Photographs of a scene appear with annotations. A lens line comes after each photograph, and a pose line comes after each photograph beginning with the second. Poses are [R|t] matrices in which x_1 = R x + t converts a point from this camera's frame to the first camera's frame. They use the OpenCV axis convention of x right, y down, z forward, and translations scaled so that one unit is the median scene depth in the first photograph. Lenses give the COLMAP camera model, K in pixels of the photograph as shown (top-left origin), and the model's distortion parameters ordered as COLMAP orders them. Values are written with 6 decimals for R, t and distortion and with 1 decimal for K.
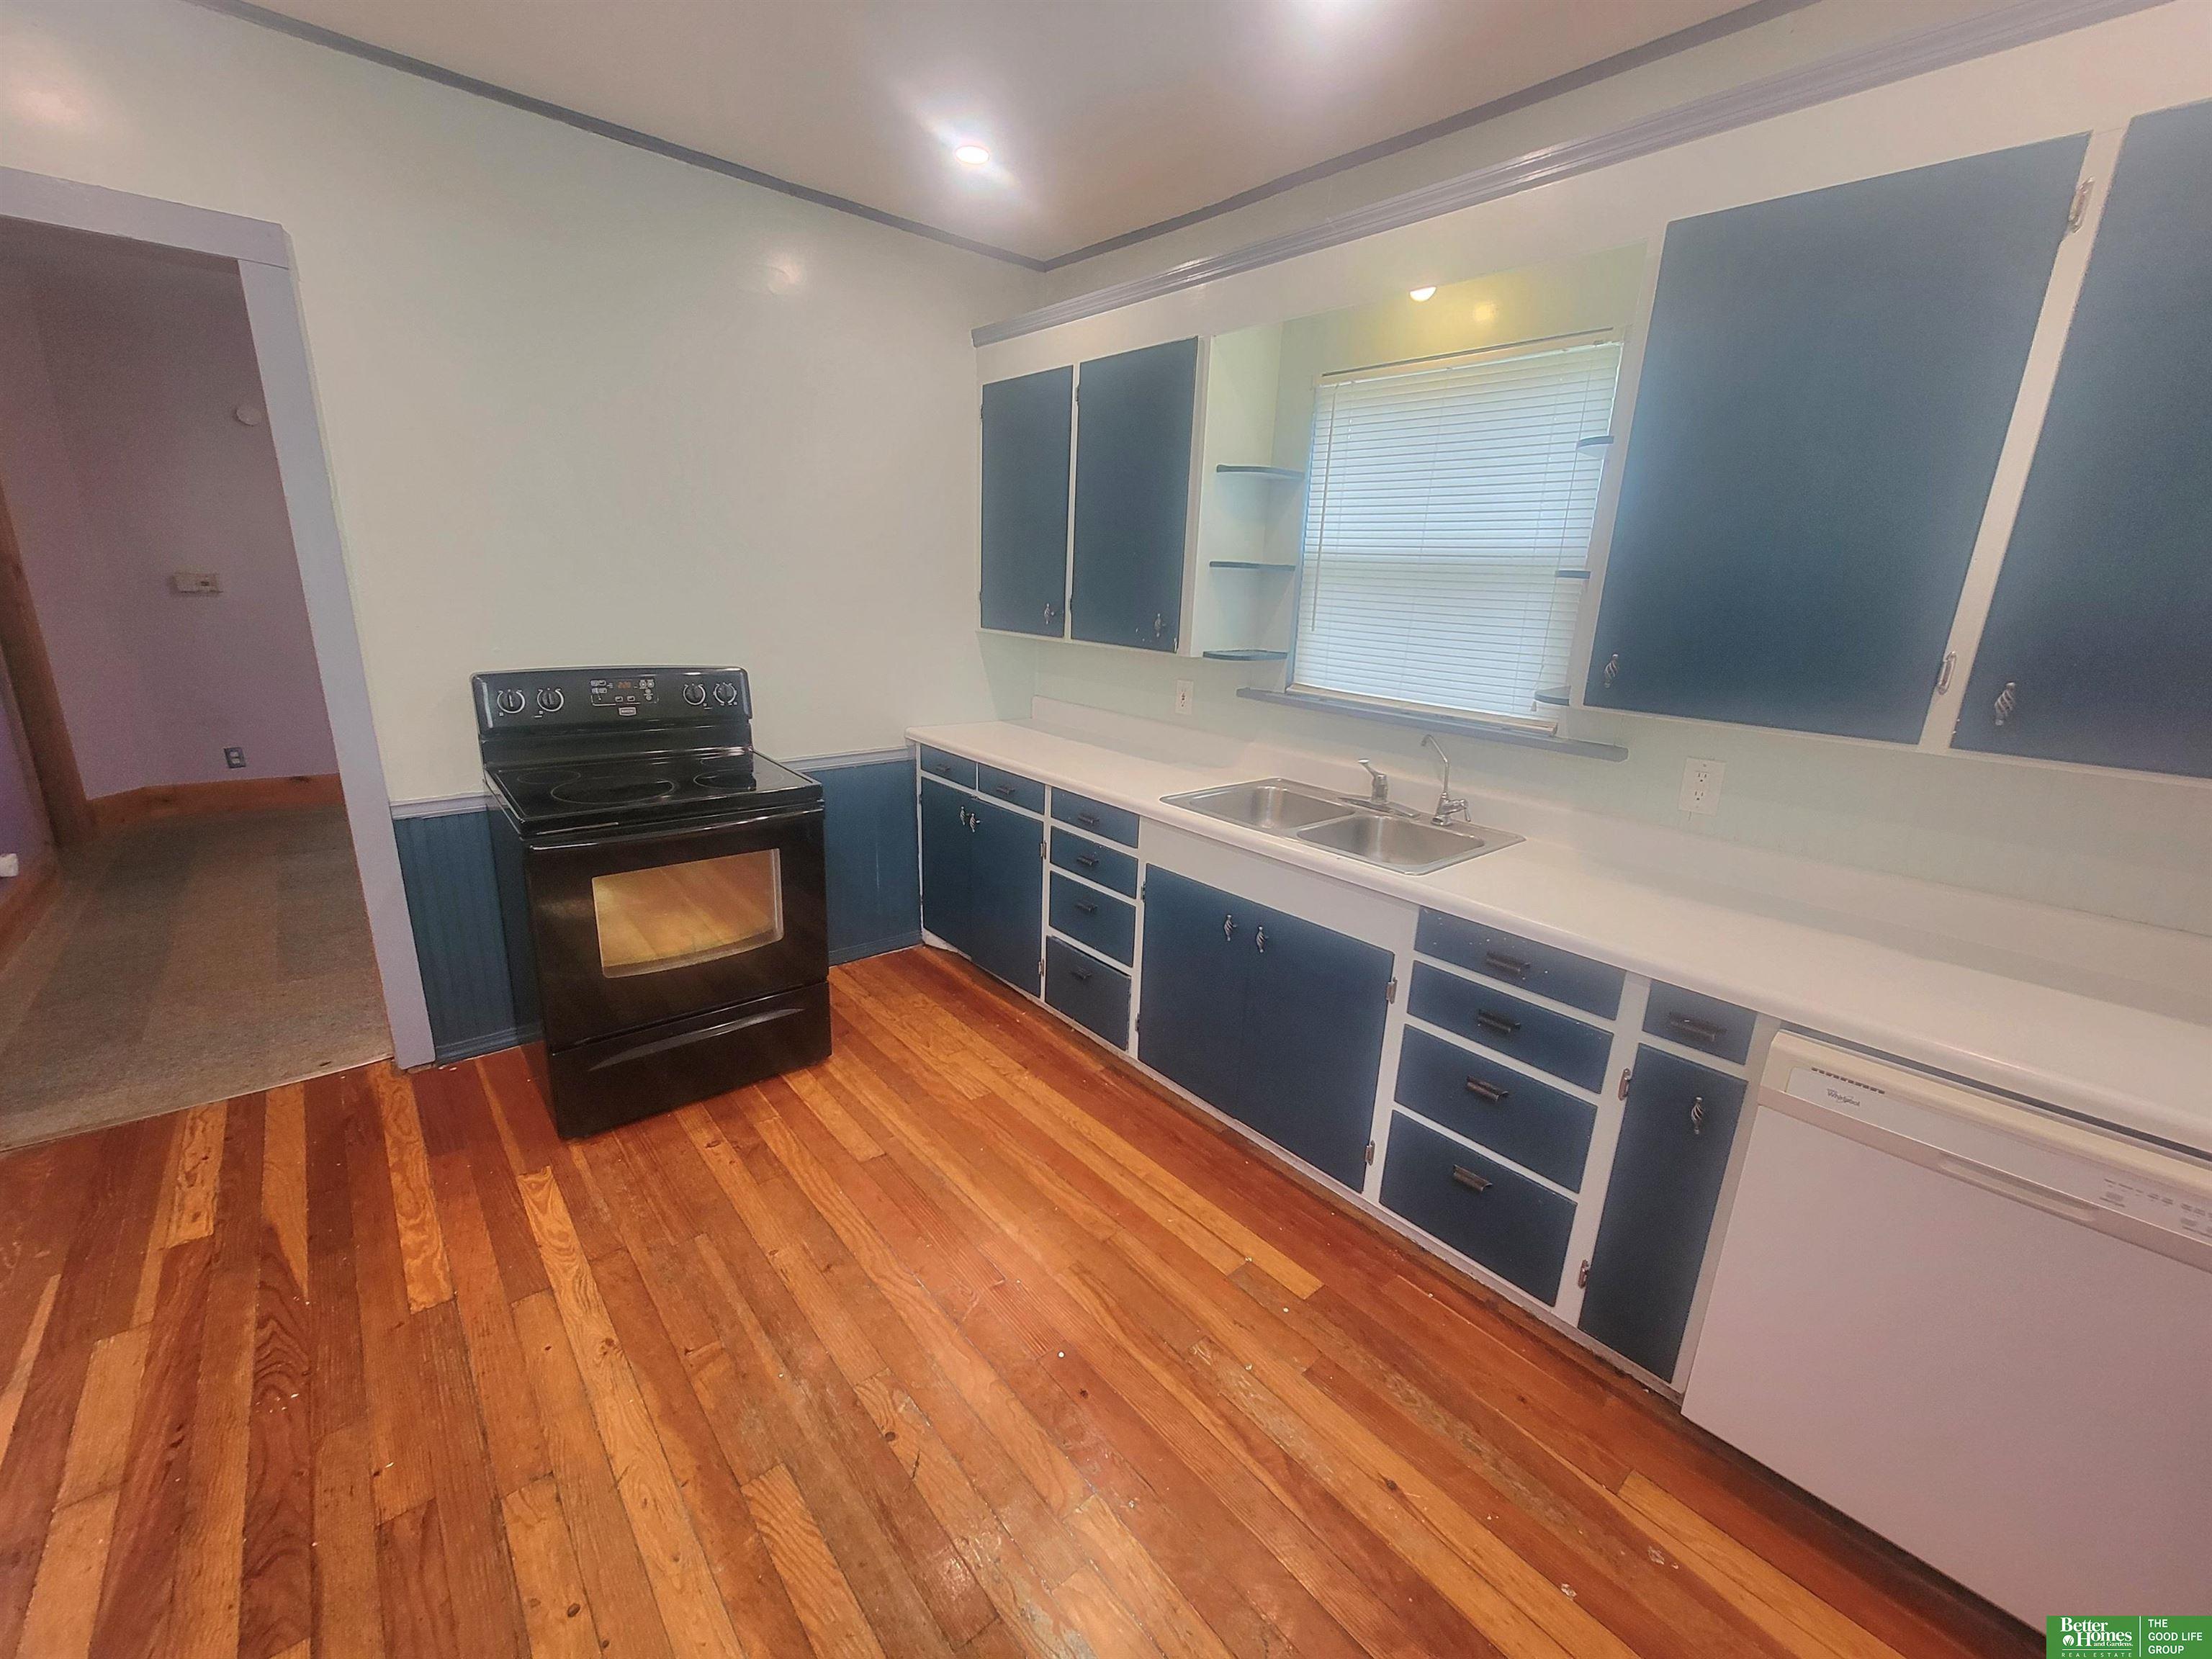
lens RADIAL K [[897.4, 0, 1101.4], [0, 897.4, 831.9], [0, 0, 1]] dist [-0.002087, 0.000322]
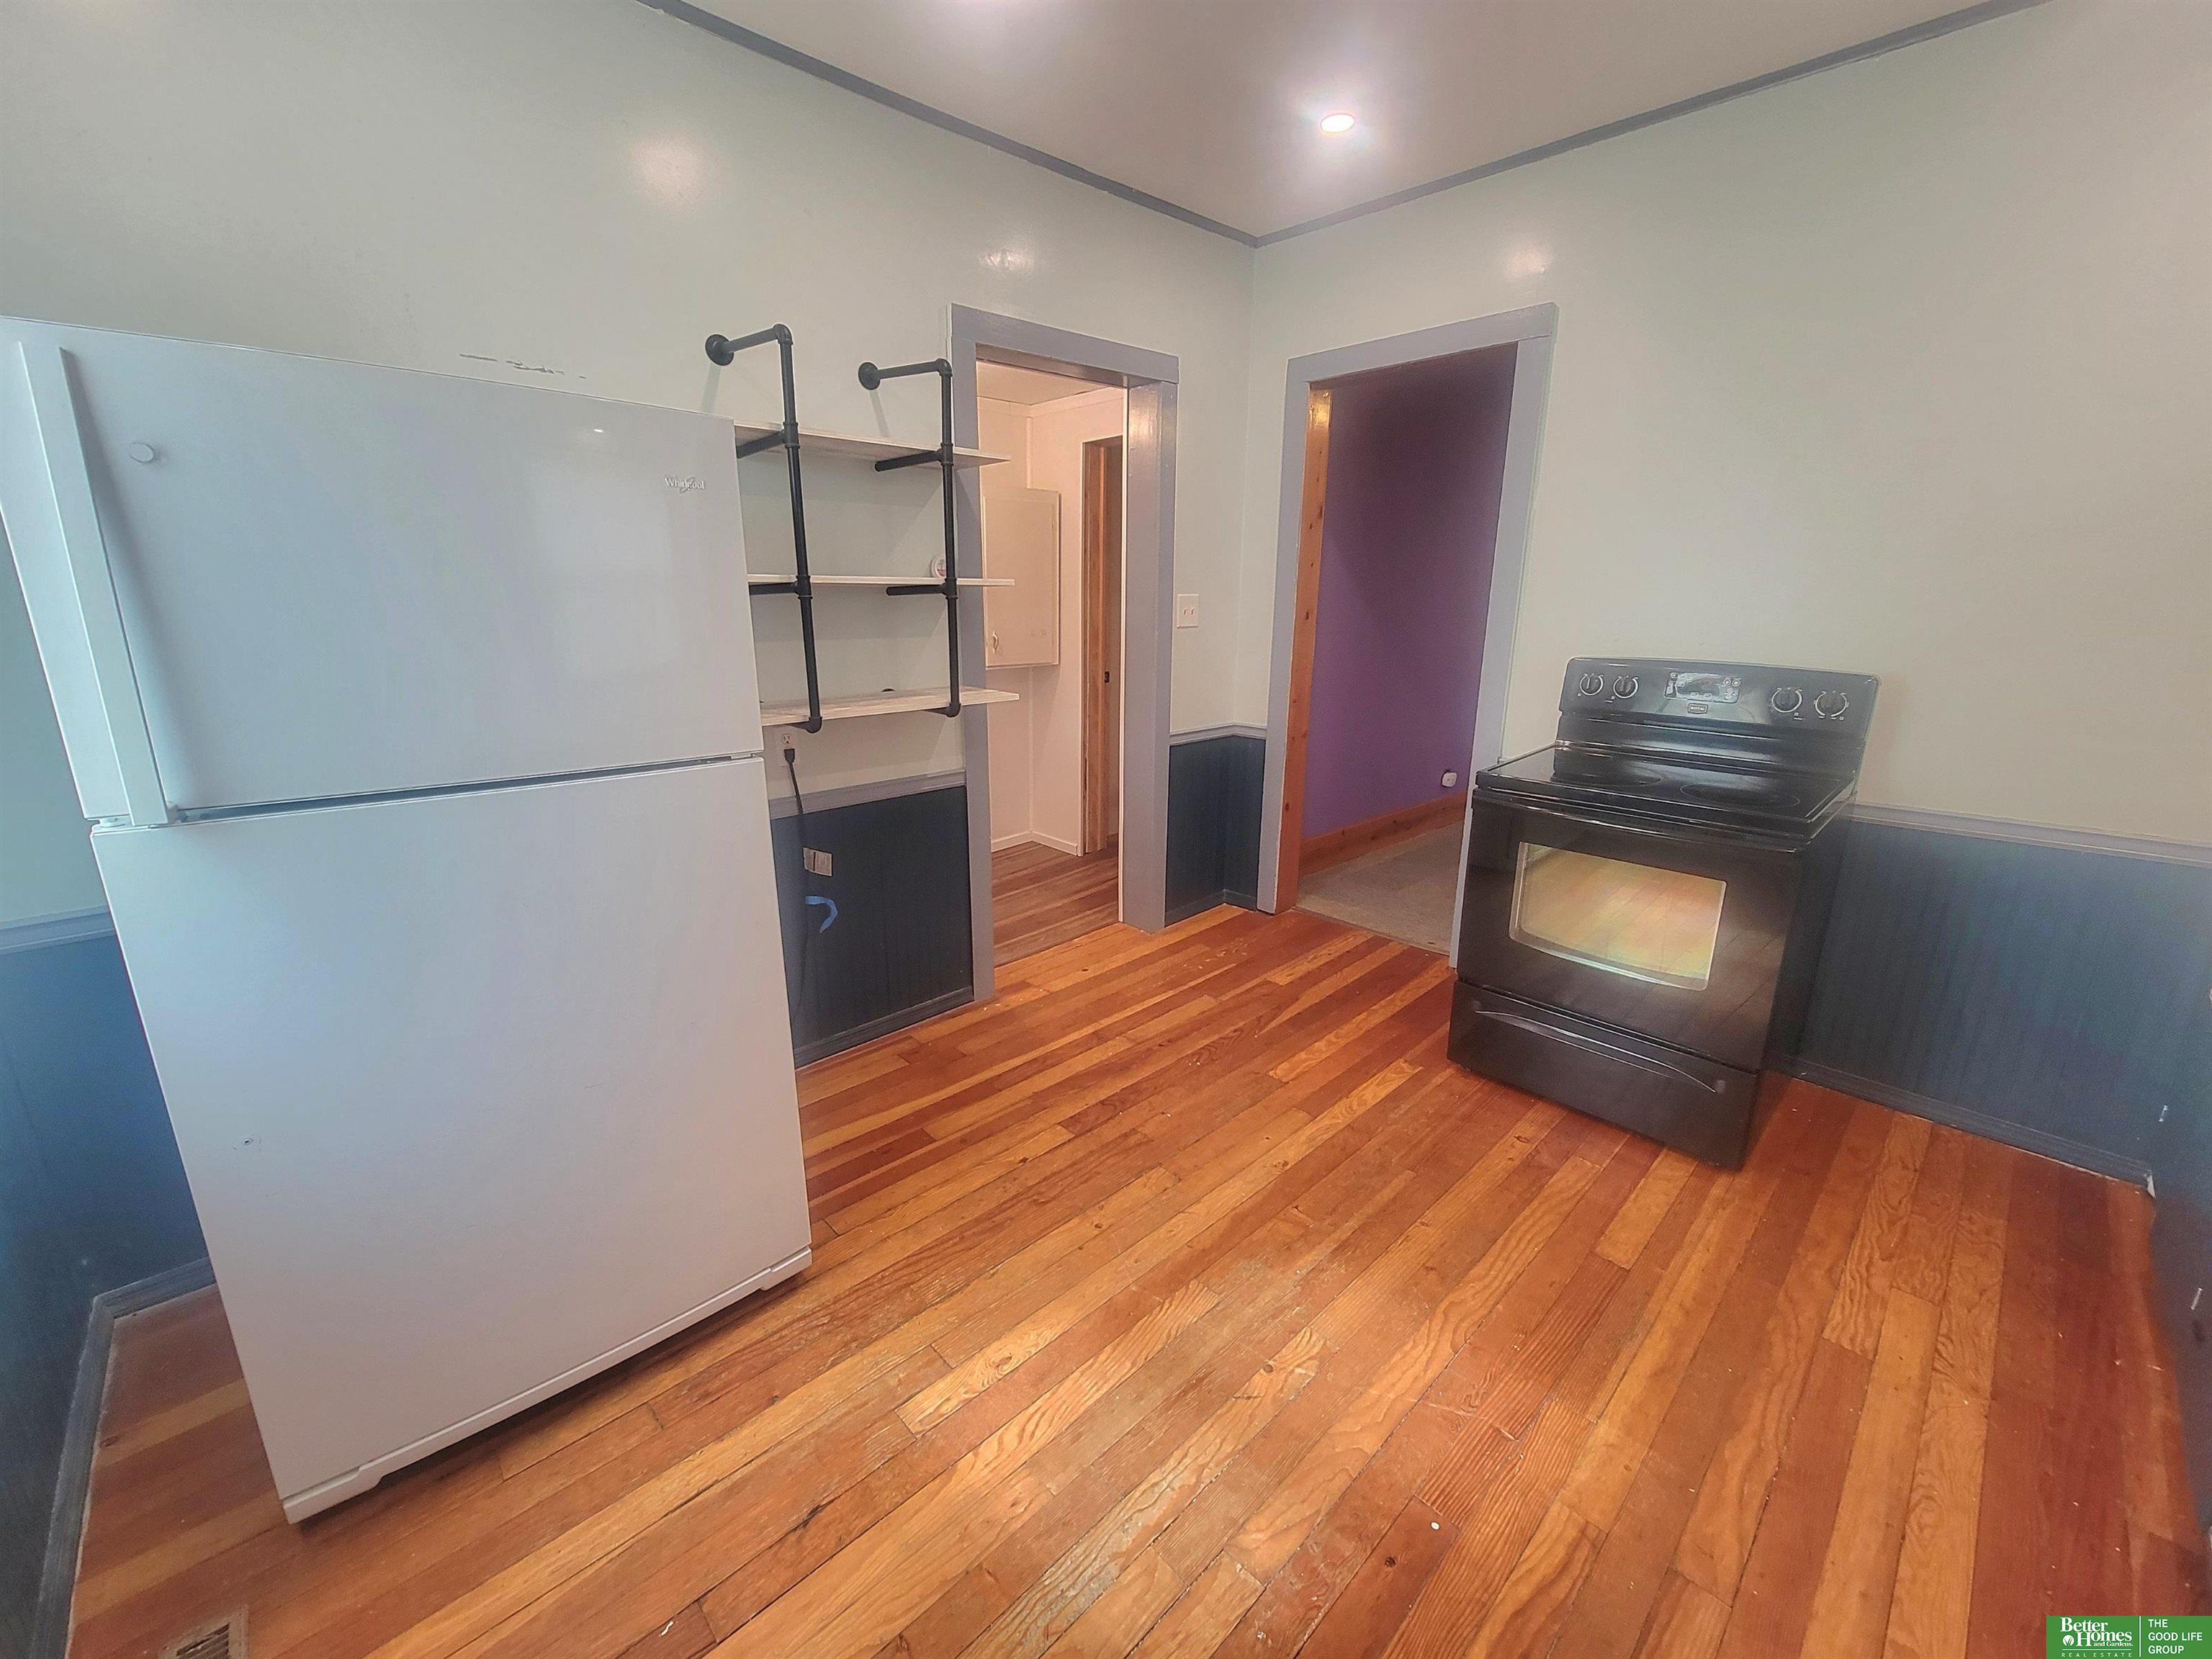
lens RADIAL K [[897.4, 0, 1096.0], [0, 897.4, 814.7], [0, 0, 1]] dist [-0.002087, 0.000322]
pose [[0.054481, 0.203704, -0.977515, 0.479994], [-0.272388, 0.944872, 0.181720, -0.037792], [0.960644, 0.256364, 0.106964, 0.422826]]
